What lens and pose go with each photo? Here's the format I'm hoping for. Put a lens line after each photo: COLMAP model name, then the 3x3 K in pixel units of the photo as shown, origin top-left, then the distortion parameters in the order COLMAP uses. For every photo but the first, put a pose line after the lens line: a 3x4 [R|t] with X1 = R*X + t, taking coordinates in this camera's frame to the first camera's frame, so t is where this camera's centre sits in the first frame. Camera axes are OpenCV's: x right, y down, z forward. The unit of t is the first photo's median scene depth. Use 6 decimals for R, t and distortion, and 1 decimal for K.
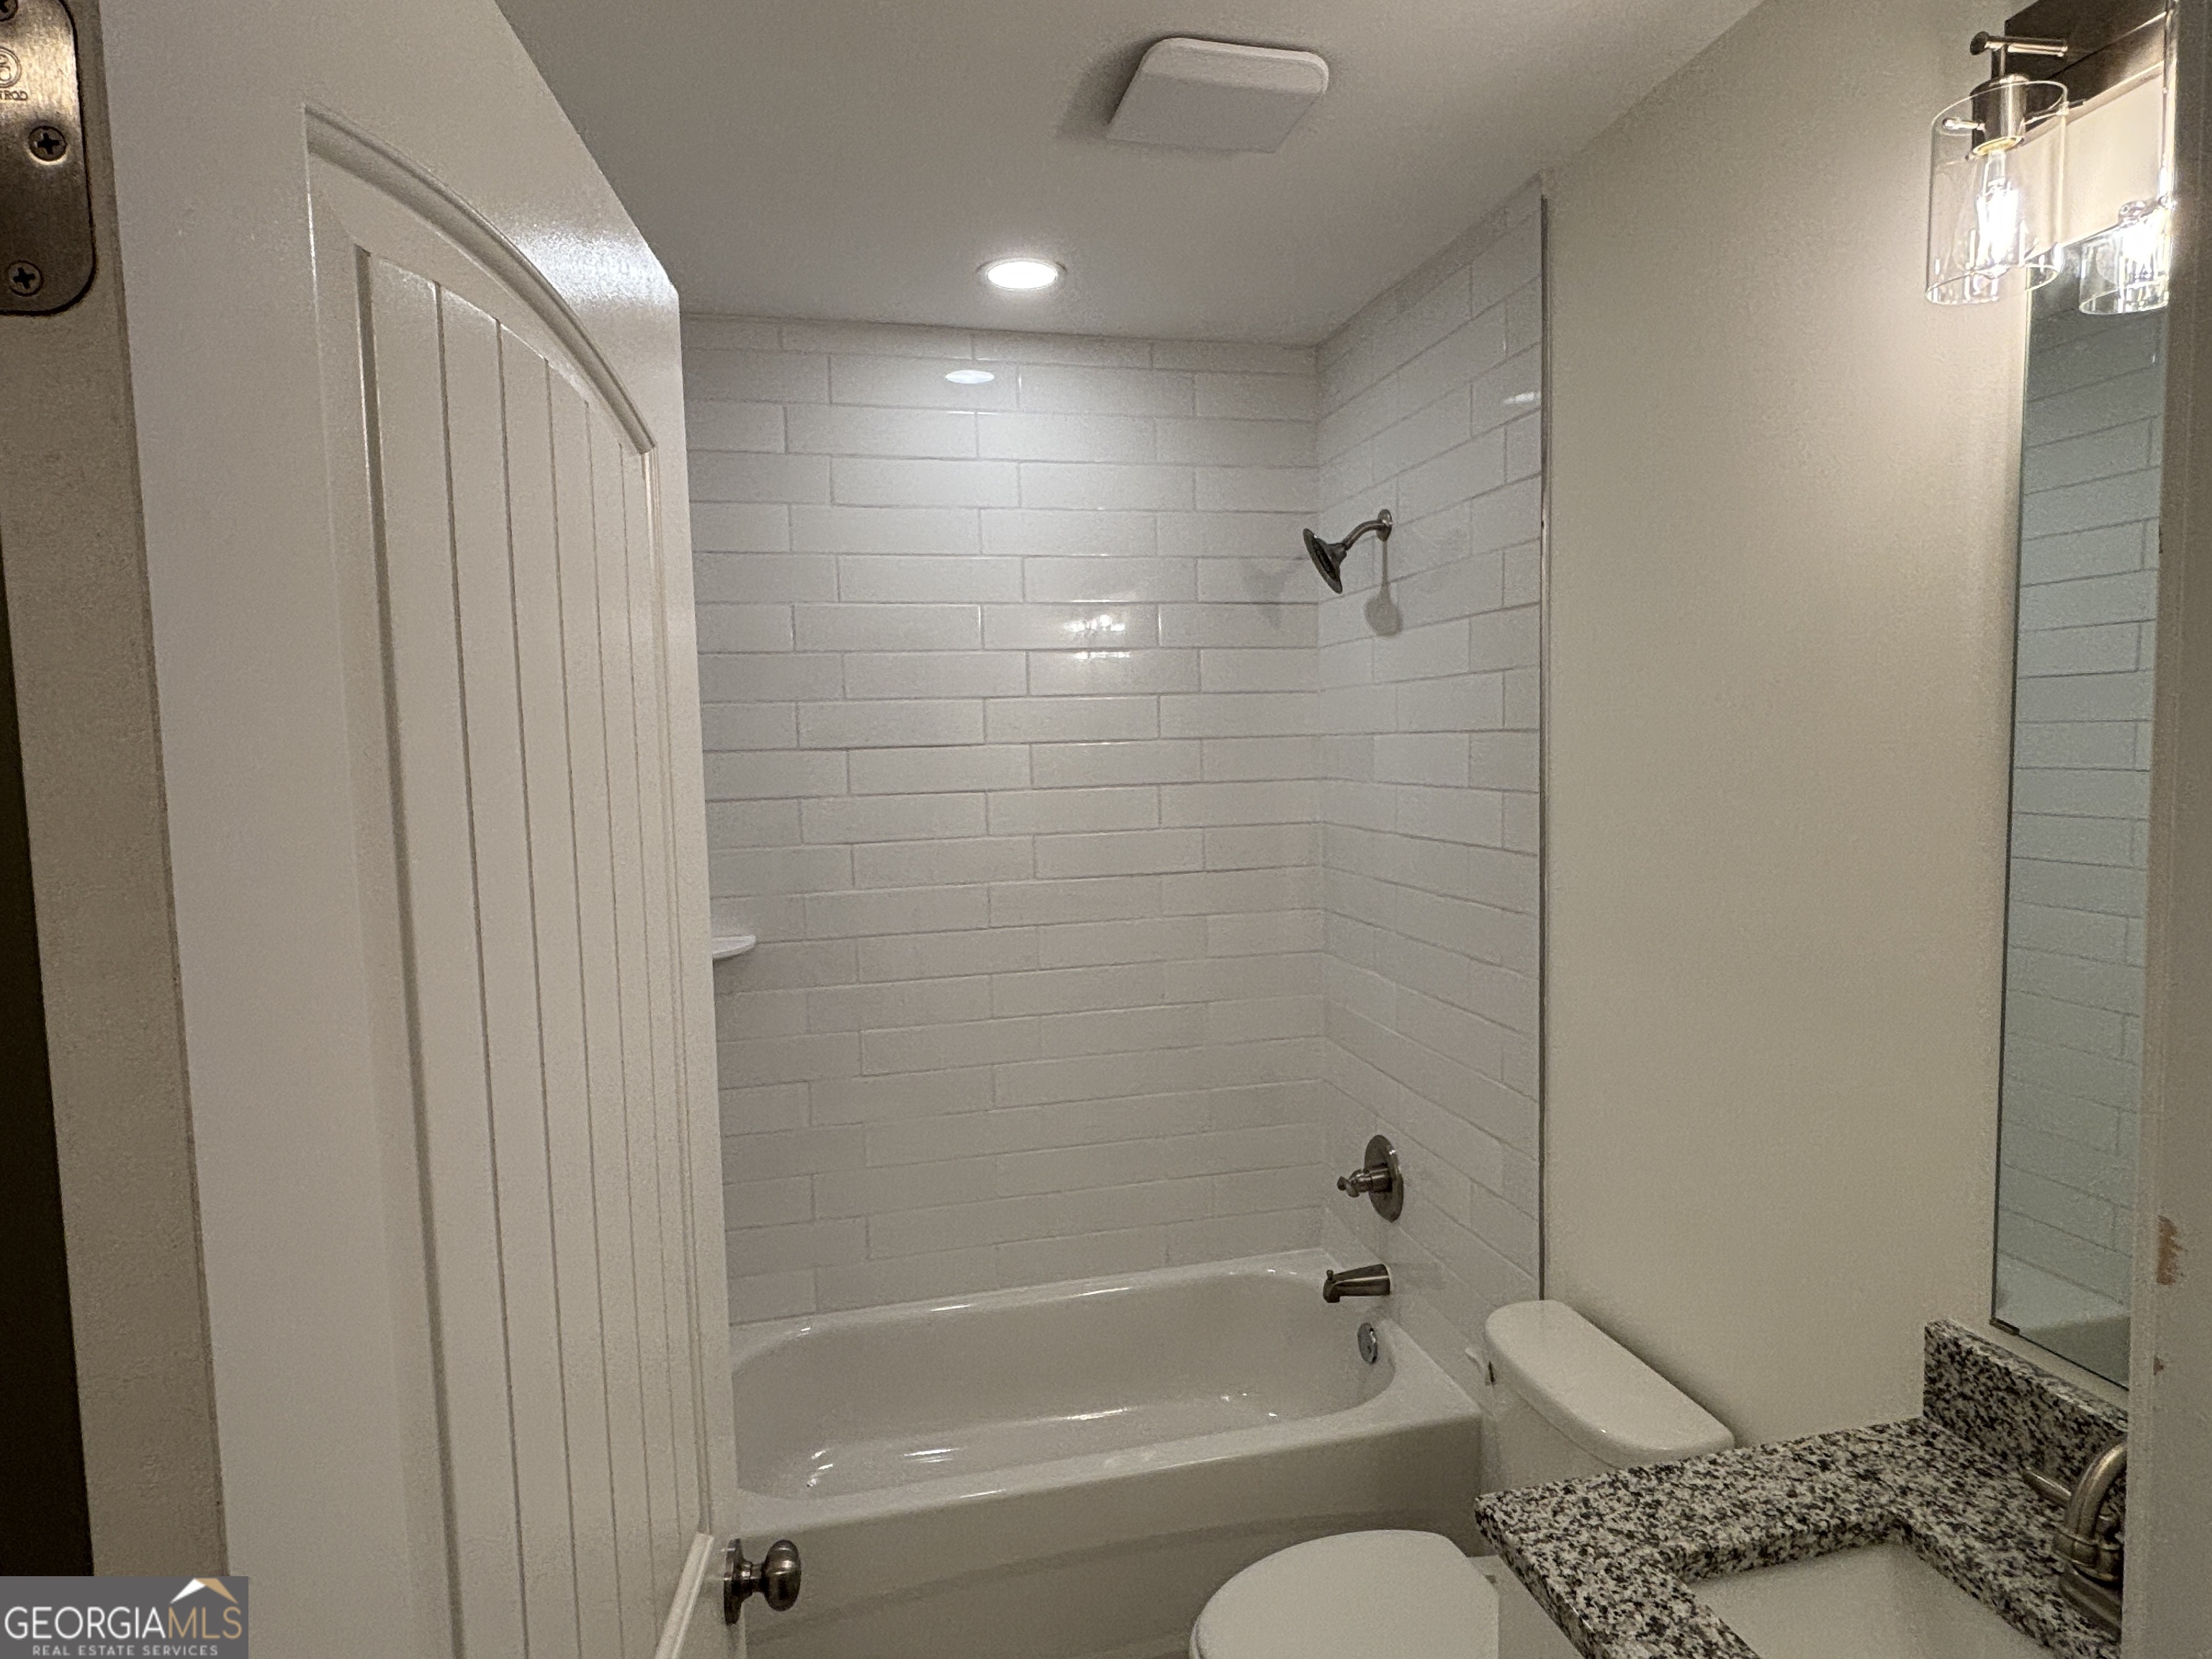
lens RADIAL K [[1217.3, 0, 1109.0], [0, 1217.3, 830.8], [0, 0, 1]] dist [-0.000898, -0.000135]
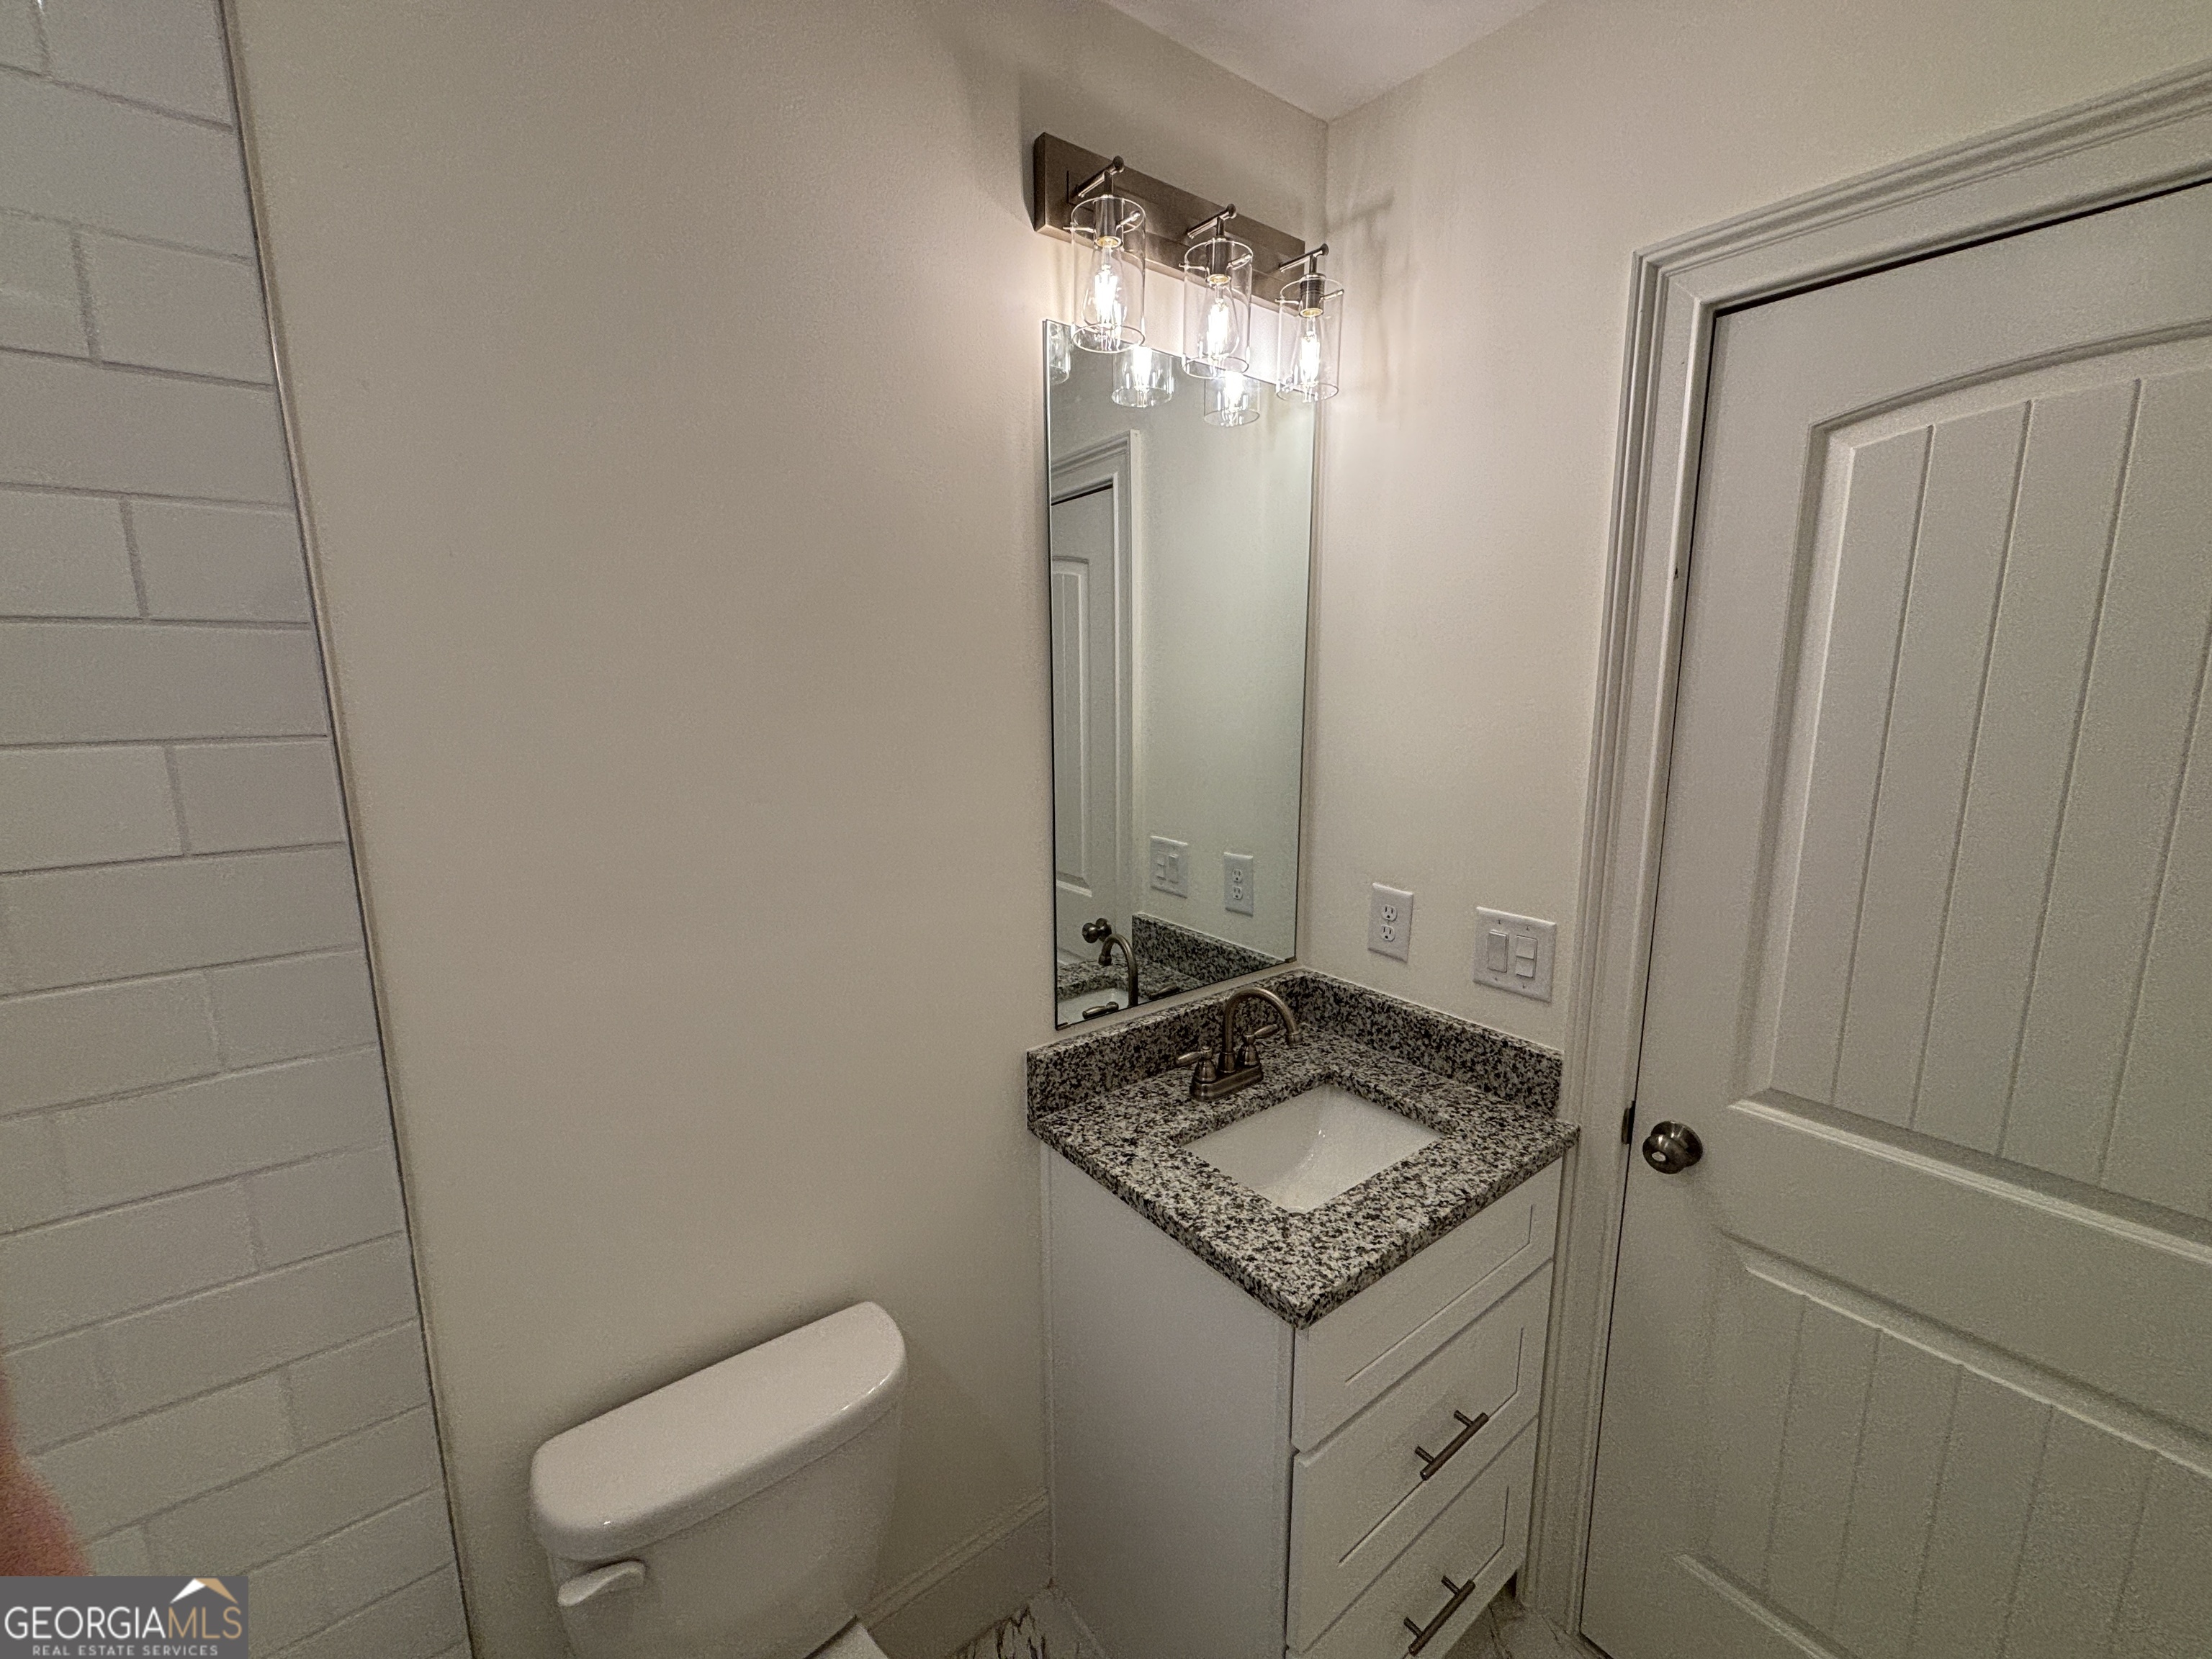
lens RADIAL K [[890.4, 0, 1109.6], [0, 890.4, 825.1], [0, 0, 1]] dist [0.002032, -0.000386]
pose [[-0.416965, -0.137048, 0.898531, -0.305144], [0.076477, 0.979772, 0.184928, -0.061688], [-0.905699, 0.145825, -0.398050, 1.406502]]
